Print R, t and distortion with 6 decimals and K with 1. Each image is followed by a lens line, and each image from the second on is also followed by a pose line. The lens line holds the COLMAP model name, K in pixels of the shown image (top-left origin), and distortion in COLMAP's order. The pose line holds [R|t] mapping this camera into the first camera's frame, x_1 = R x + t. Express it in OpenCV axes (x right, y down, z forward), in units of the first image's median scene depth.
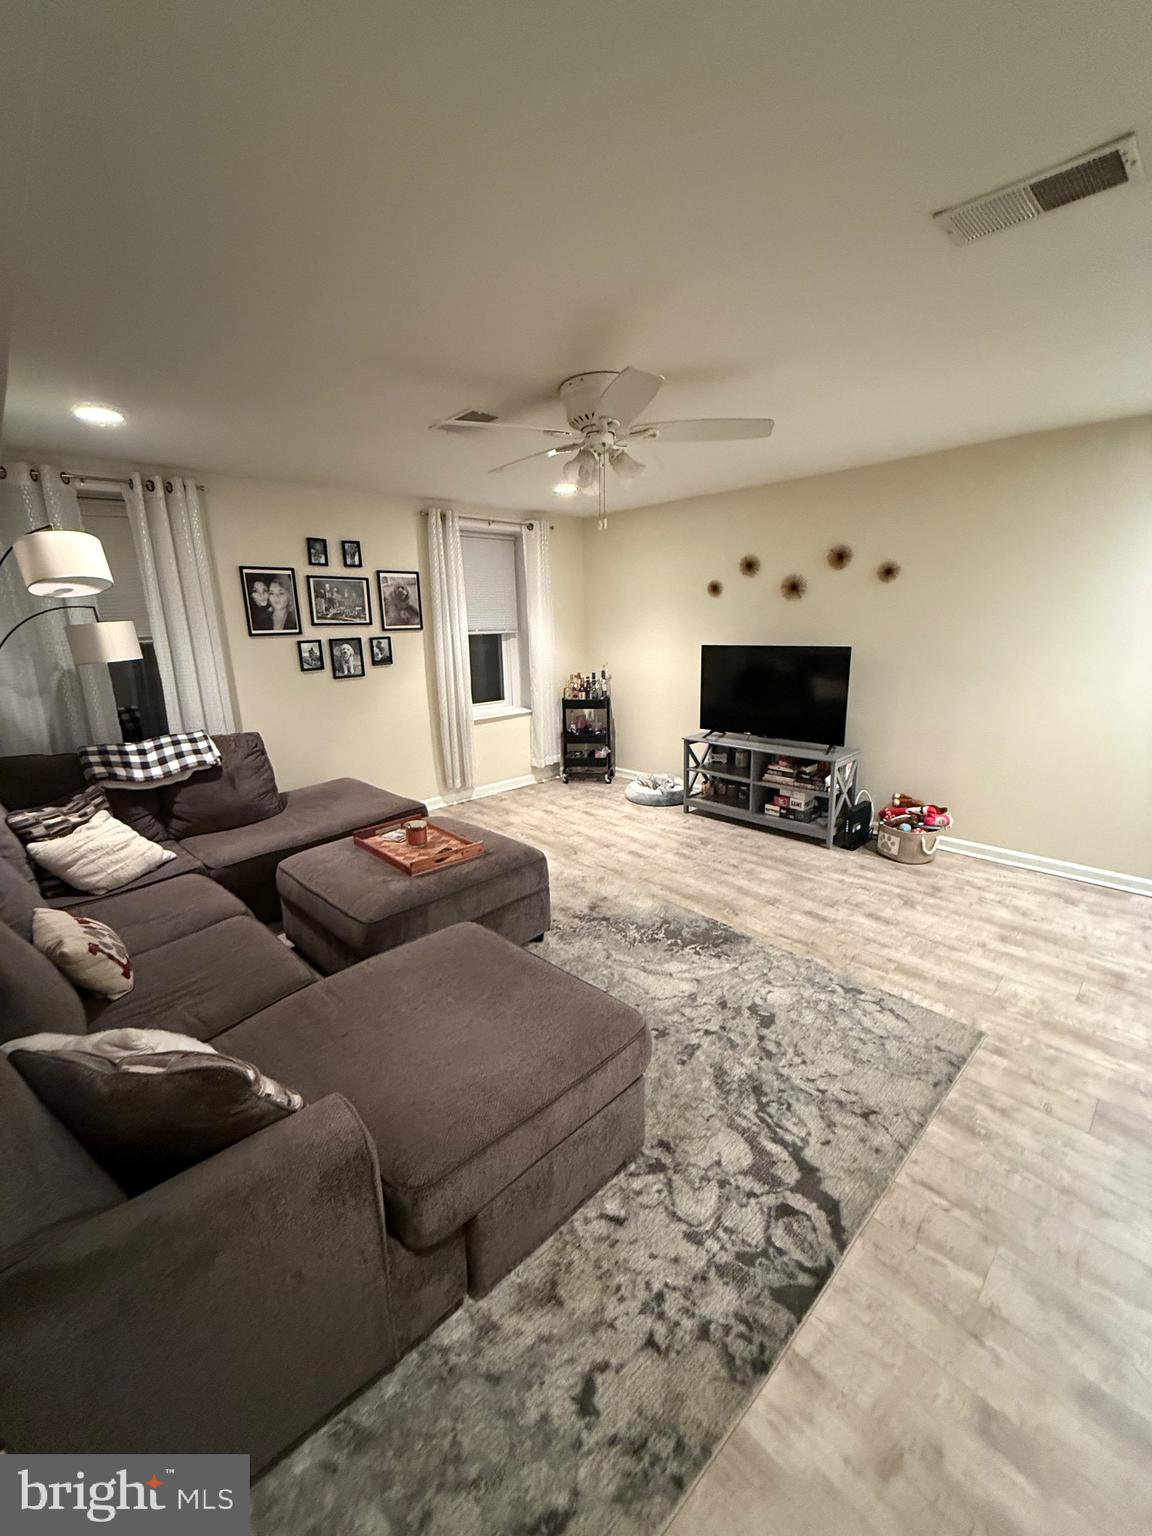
lens RADIAL K [[616.6, 0, 577.4], [0, 616.6, 765.4], [0, 0, 1]] dist [-0.001881, 0.000084]
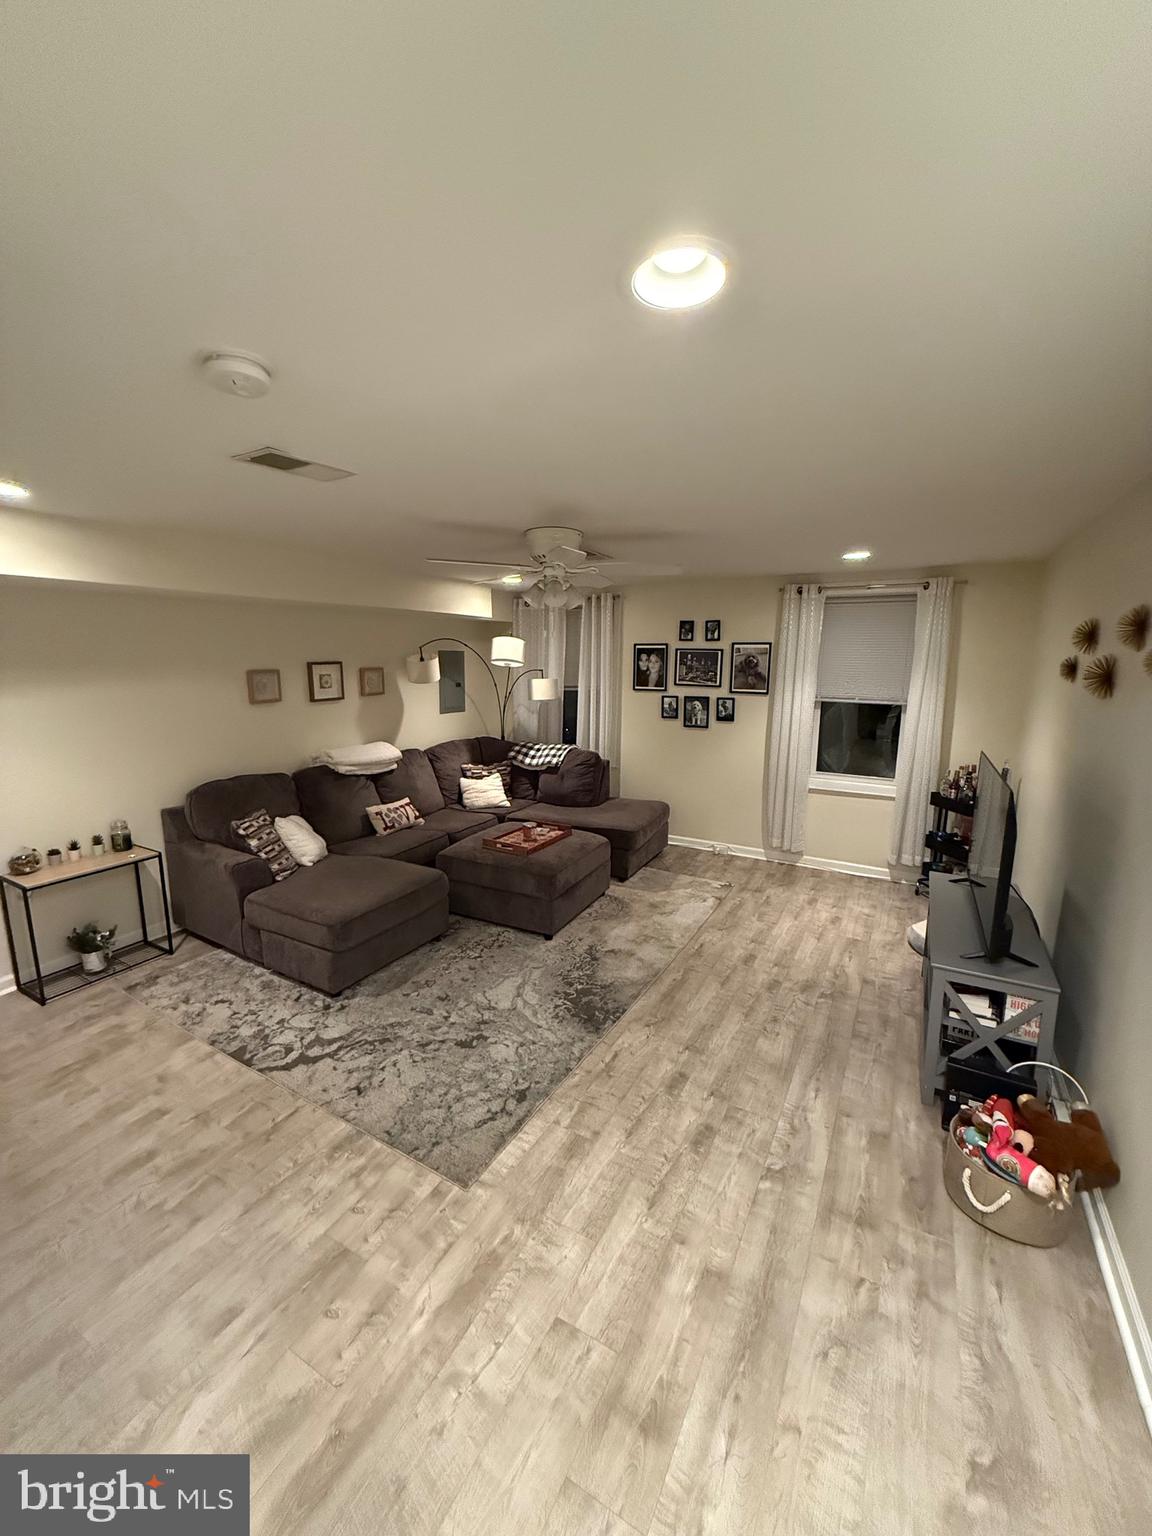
lens RADIAL K [[616.6, 0, 577.2], [0, 616.6, 768.8], [0, 0, 1]] dist [-0.001881, 0.000084]
pose [[0.286810, 0.197485, -0.937411, 0.957462], [-0.236102, 0.962909, 0.130619, -0.214456], [0.928437, 0.183861, 0.322799, 0.493292]]
